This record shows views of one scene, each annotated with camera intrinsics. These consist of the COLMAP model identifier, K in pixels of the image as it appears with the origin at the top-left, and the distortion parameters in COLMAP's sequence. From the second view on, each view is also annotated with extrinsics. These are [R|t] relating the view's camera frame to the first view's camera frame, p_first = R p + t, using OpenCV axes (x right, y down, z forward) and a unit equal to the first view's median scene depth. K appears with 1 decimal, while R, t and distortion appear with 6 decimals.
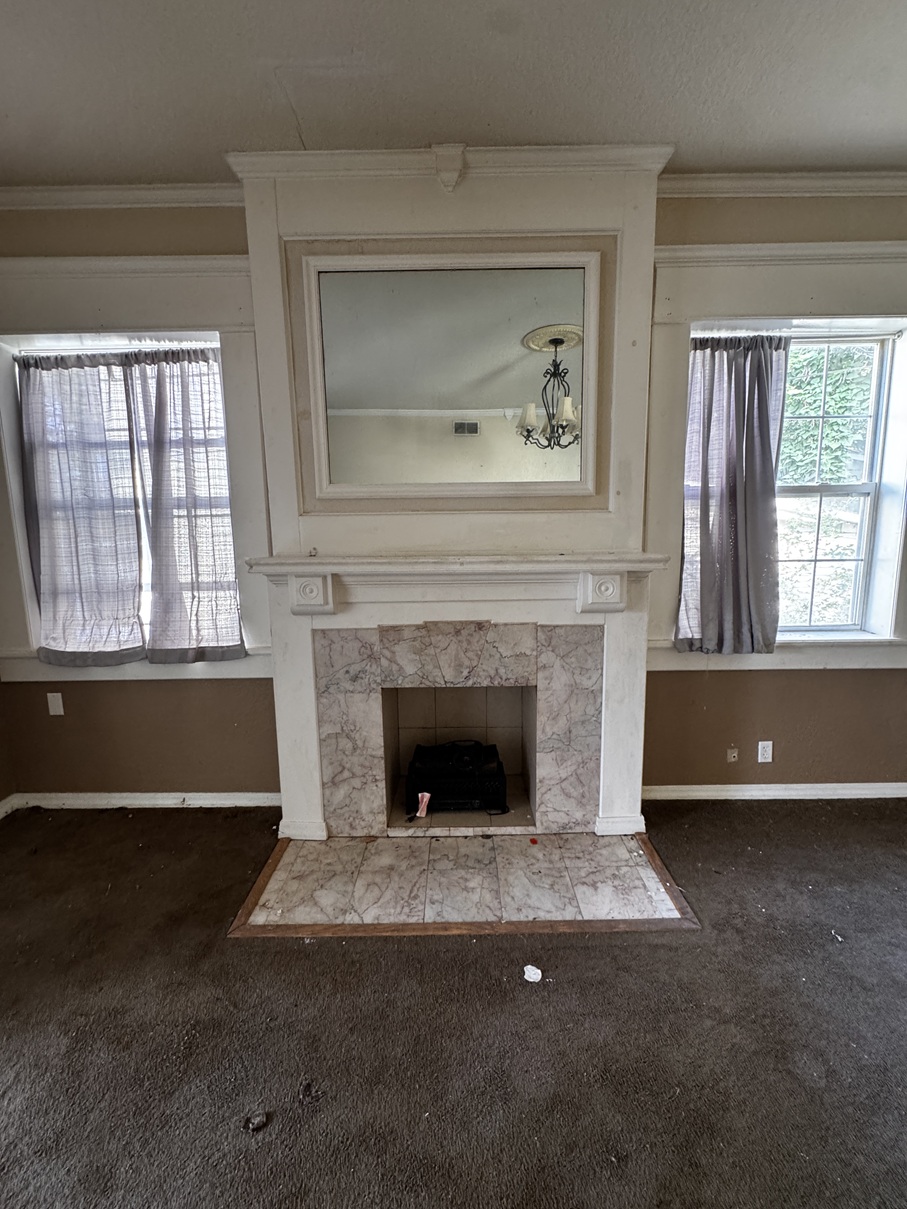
lens RADIAL K [[485.3, 0, 457.9], [0, 485.3, 604.3], [0, 0, 1]] dist [-0.000017, 0.000155]
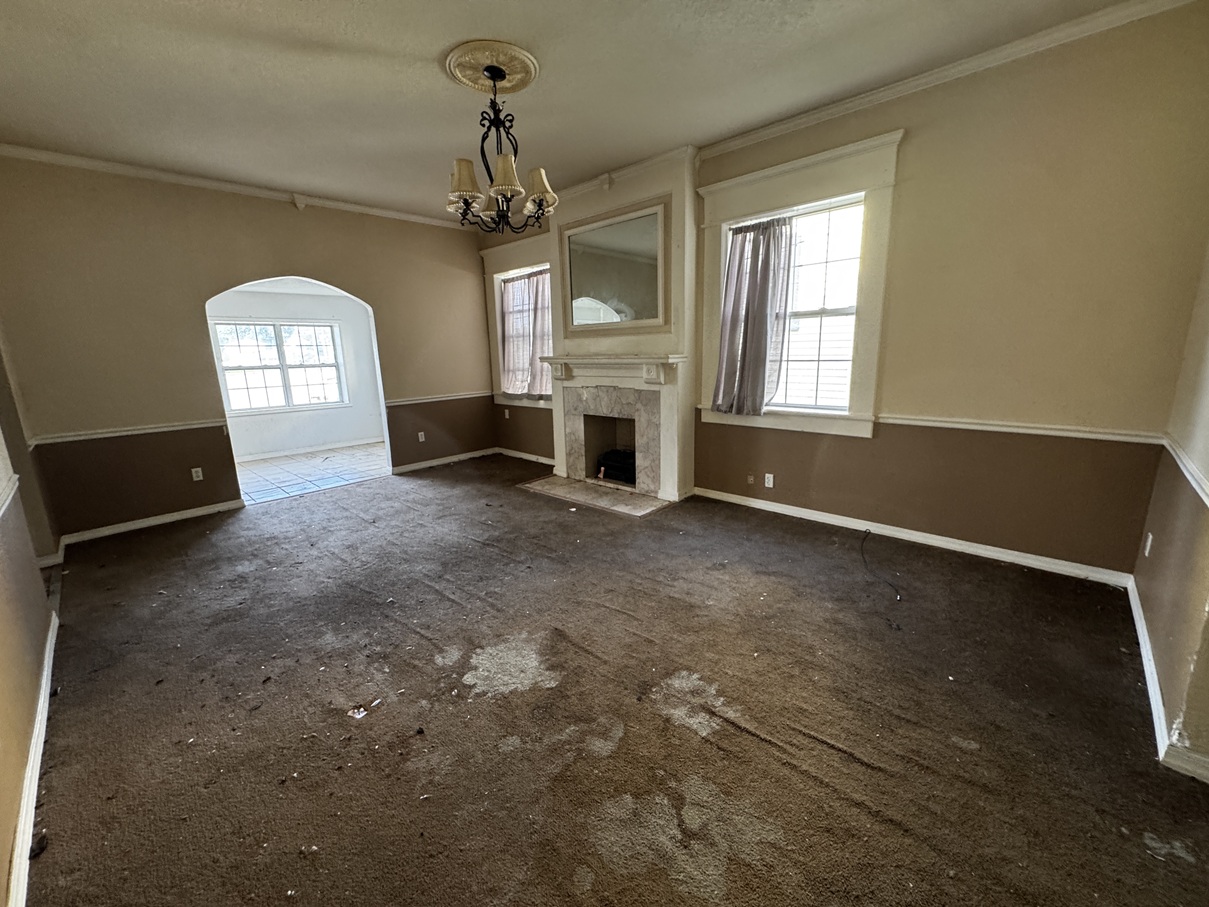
lens RADIAL K [[485.3, 0, 599.4], [0, 485.3, 455.3], [0, 0, 1]] dist [-0.000017, 0.000155]
pose [[0.726396, 0.140134, -0.672838, 1.433046], [-0.079761, 0.989566, 0.119989, 0.080359], [0.682632, -0.033493, 0.729994, -0.618331]]
